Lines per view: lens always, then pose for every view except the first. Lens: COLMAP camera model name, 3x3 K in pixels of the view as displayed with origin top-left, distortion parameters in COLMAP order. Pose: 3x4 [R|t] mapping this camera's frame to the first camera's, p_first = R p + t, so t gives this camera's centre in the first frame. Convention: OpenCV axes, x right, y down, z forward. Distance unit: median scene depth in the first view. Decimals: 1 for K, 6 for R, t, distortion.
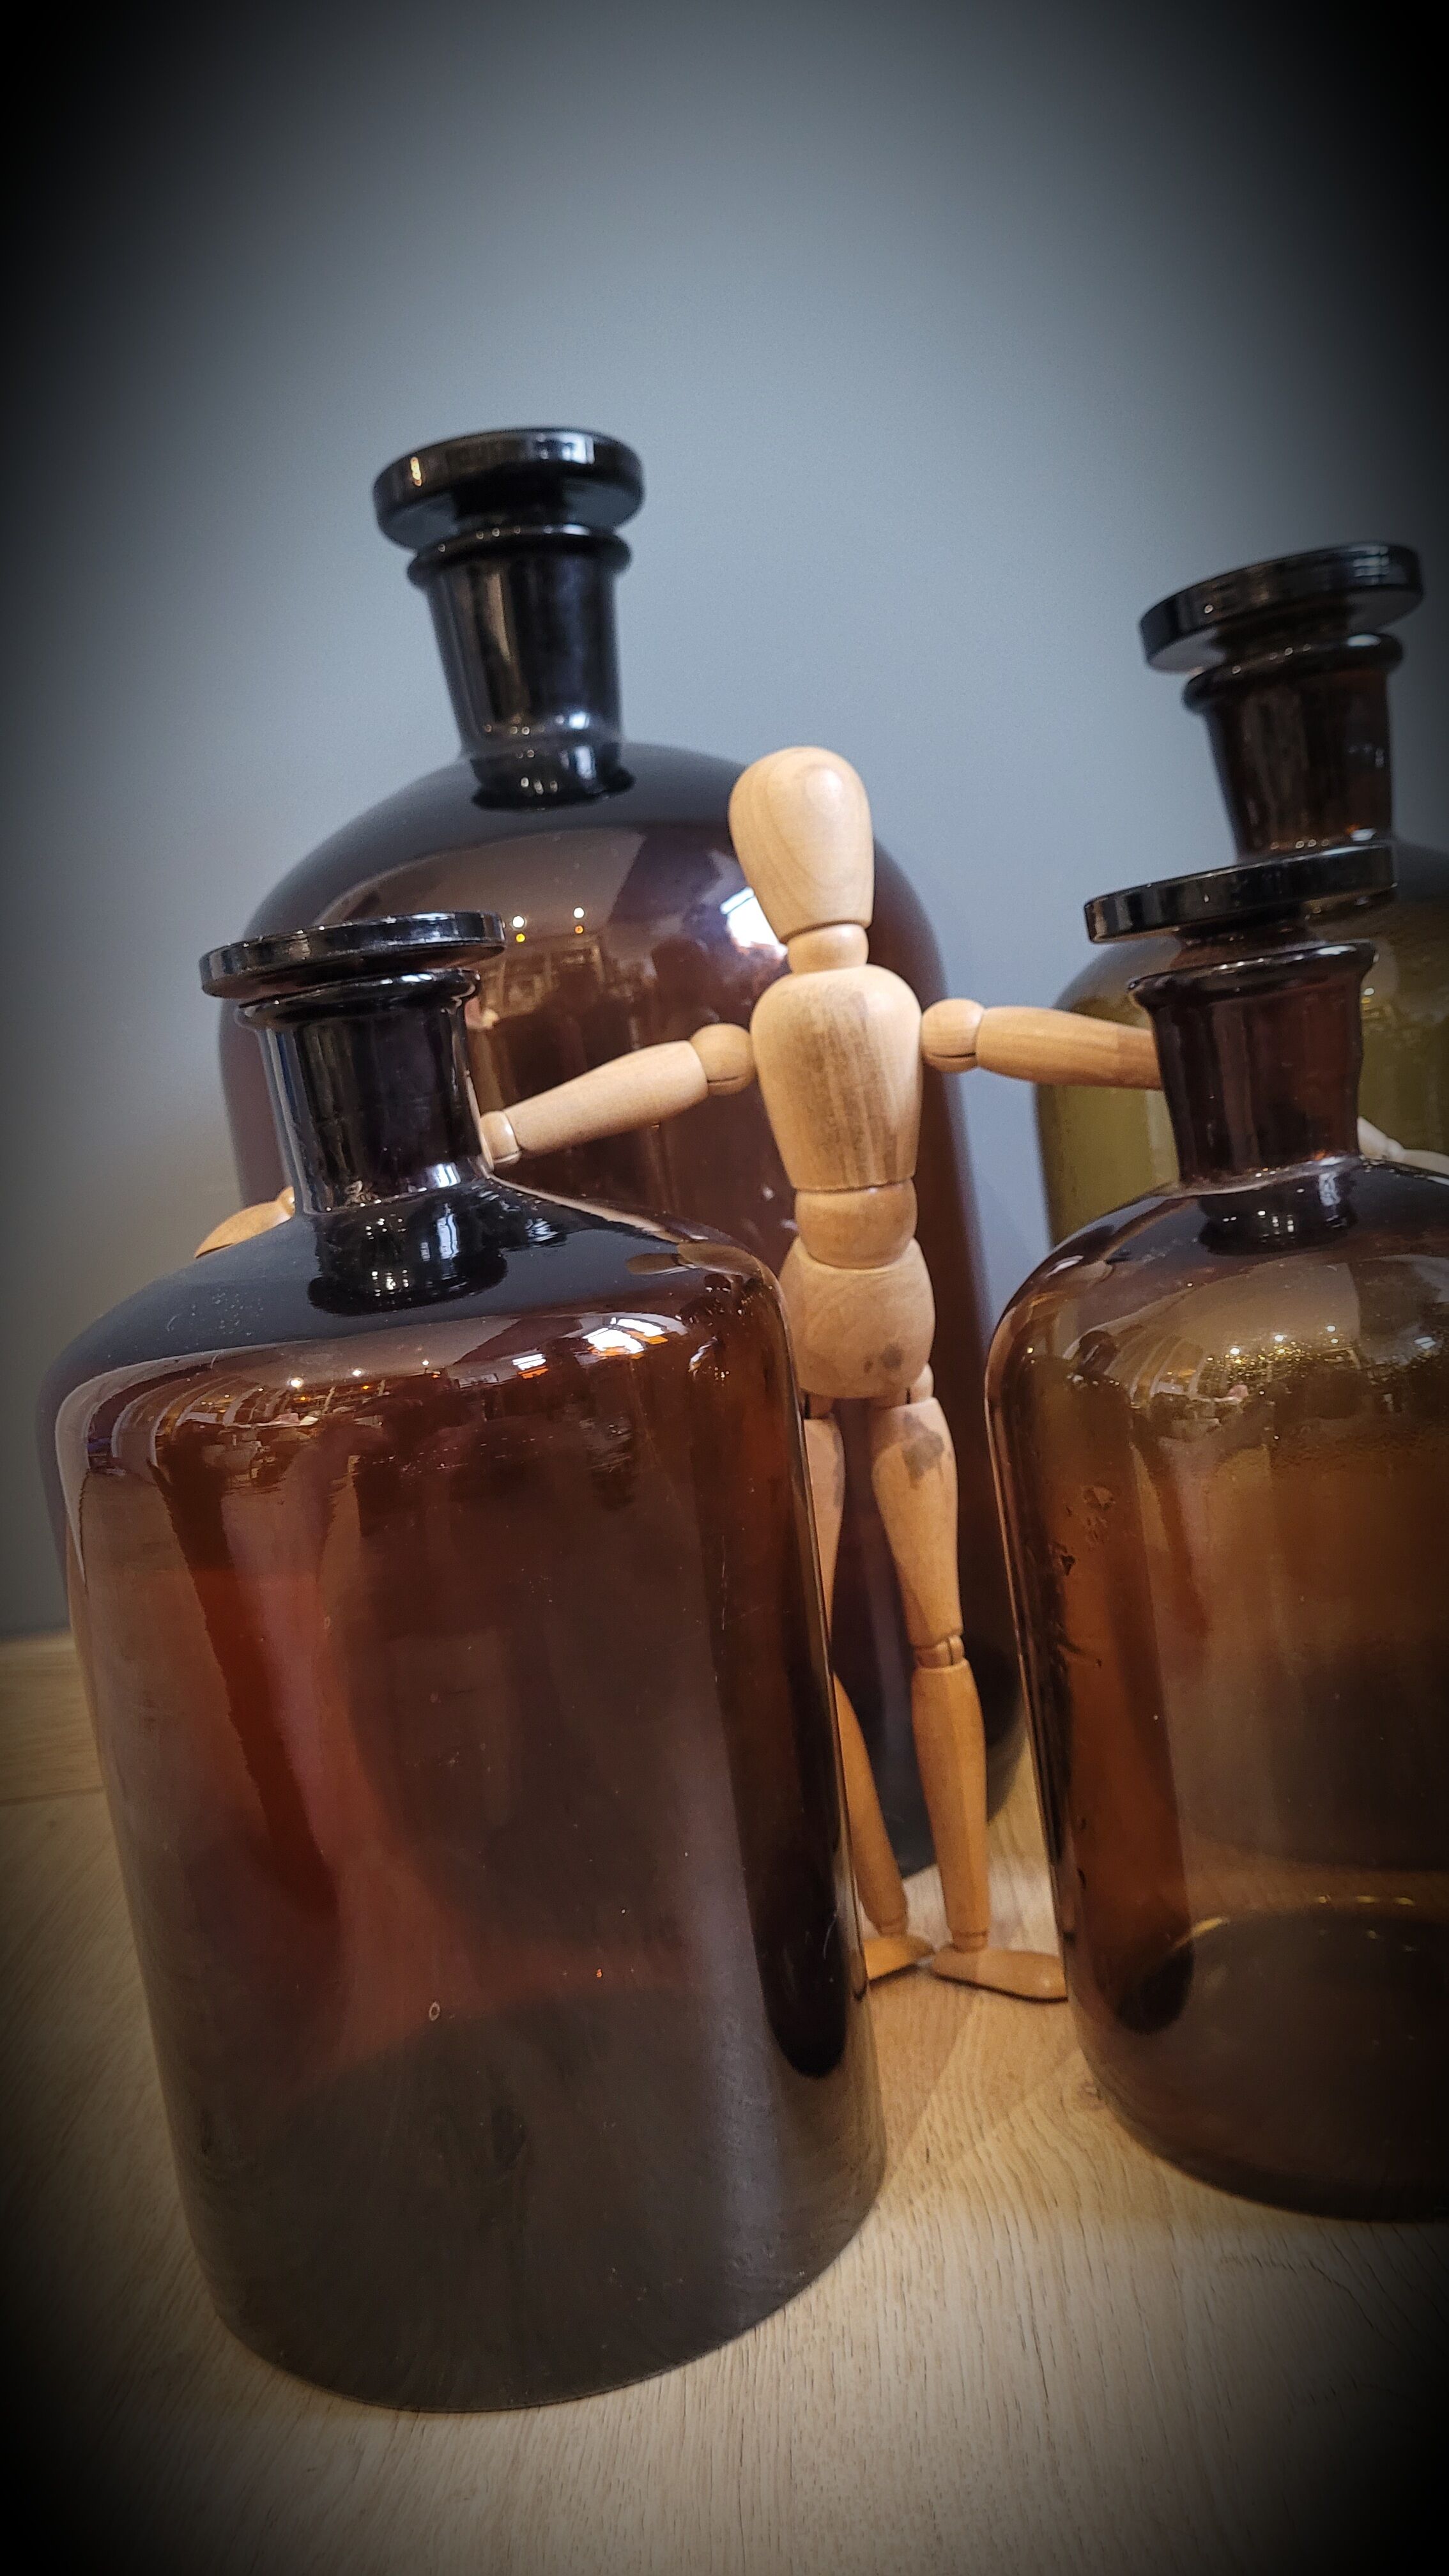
lens RADIAL K [[1976.3, 0, 736.9], [0, 1976.3, 1303.3], [0, 0, 1]] dist [0.017640, 0.003247]
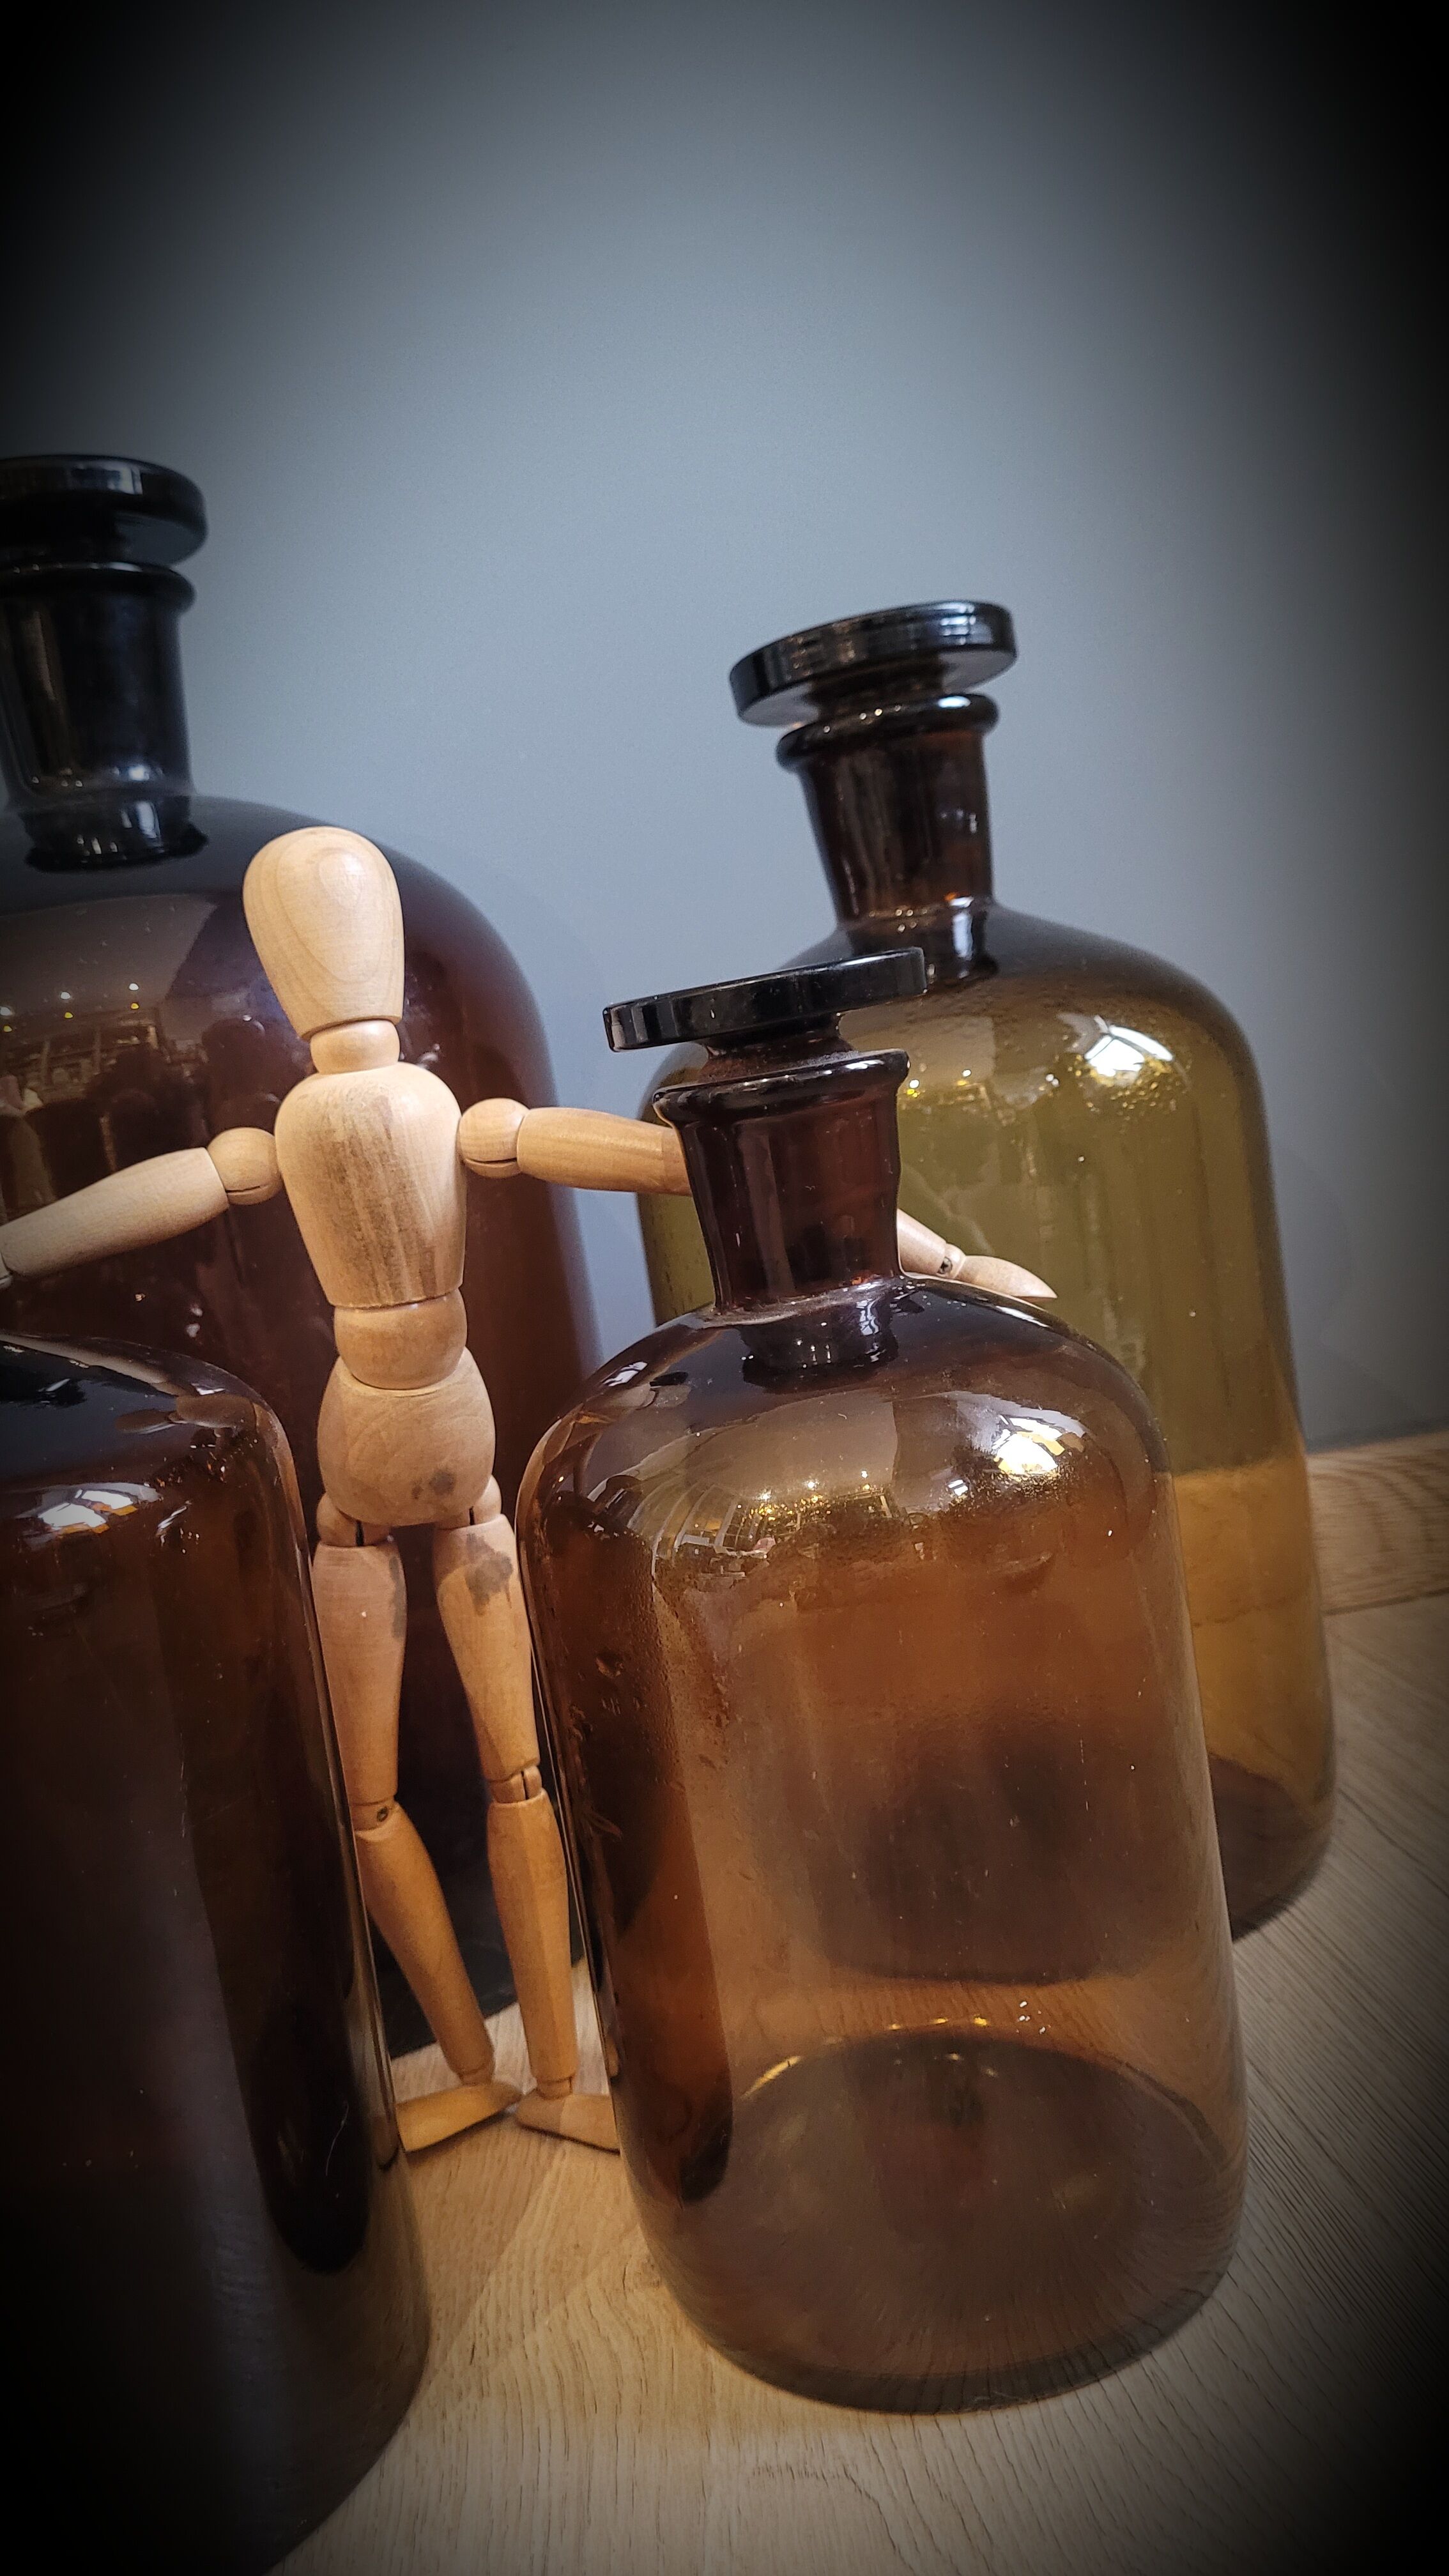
lens RADIAL K [[1962.3, 0, 740.9], [0, 1962.3, 1296.6], [0, 0, 1]] dist [0.011789, -0.009507]
pose [[0.994733, -0.021263, 0.100271, 0.131545], [0.019892, 0.999695, 0.014657, -0.072971], [-0.100552, -0.012585, 0.994852, 0.070581]]
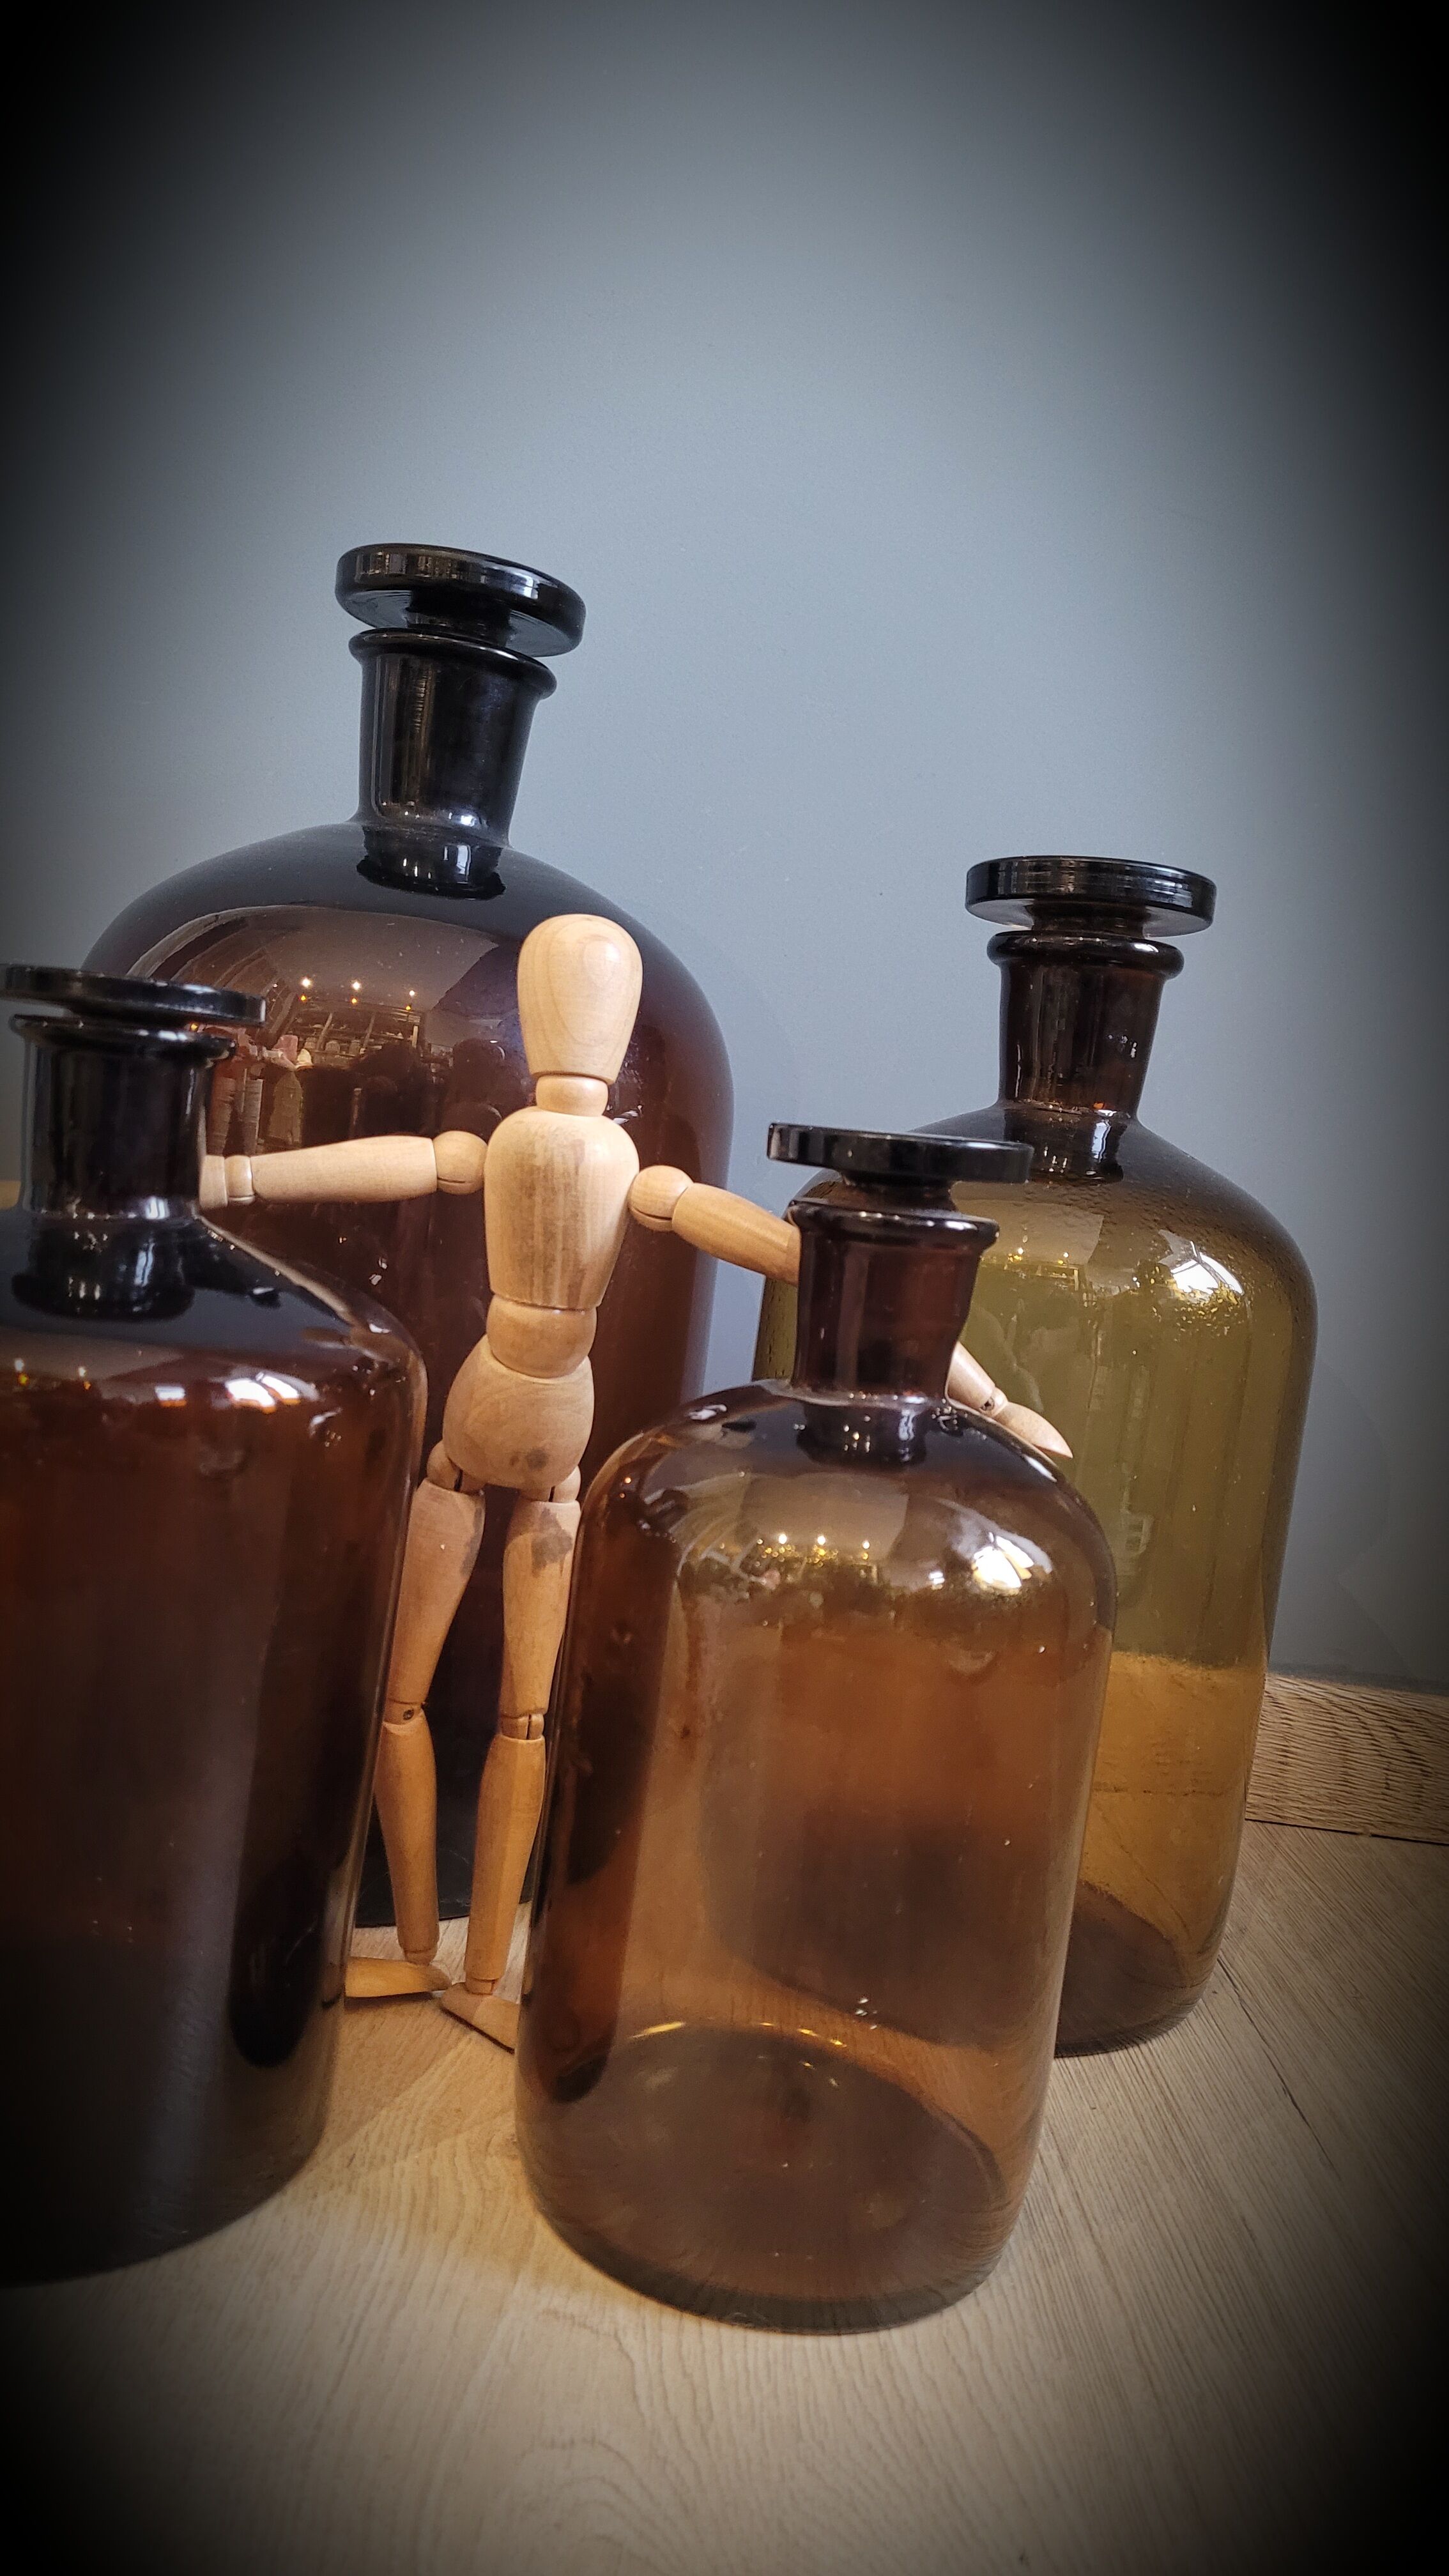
lens RADIAL K [[1953.1, 0, 737.9], [0, 1953.1, 1294.7], [0, 0, 1]] dist [0.022181, -0.005118]
pose [[0.964100, 0.264974, 0.017304, 0.149205], [-0.264615, 0.964135, -0.020571, -0.071859], [-0.022134, 0.015254, 0.999639, -0.112590]]
